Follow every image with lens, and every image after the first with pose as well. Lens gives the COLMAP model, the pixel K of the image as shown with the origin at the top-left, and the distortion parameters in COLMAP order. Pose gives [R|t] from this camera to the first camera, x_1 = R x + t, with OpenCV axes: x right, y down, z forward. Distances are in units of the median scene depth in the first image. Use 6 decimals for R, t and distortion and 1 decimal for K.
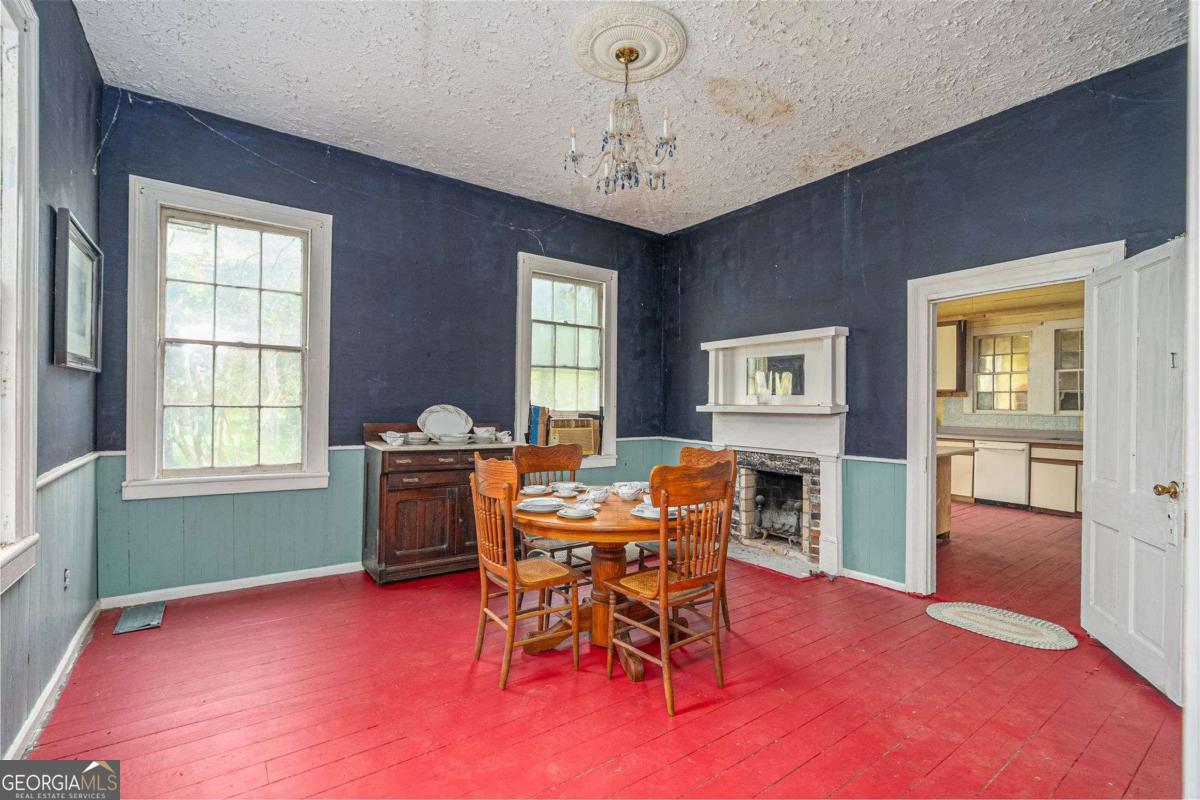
lens RADIAL K [[553.4, 0, 596.0], [0, 553.4, 400.4], [0, 0, 1]] dist [-0.002746, 0.000065]
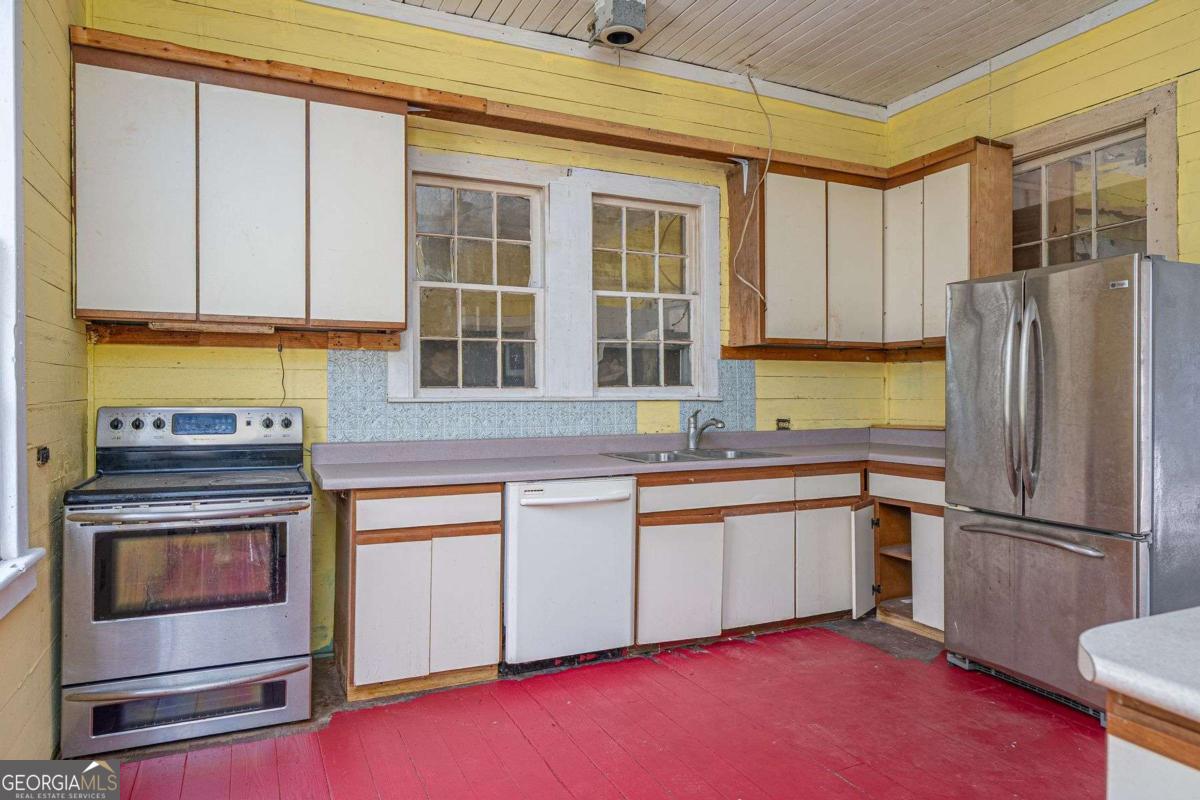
lens RADIAL K [[765.6, 0, 600.0], [0, 765.6, 400.0], [0, 0, 1]] dist [-0.001772, 0.000035]
pose [[0.209607, -0.018622, 0.977608, 0.282648], [-0.000164, 0.999818, 0.019080, 0.016953], [-0.977786, -0.004160, 0.209565, 0.914219]]
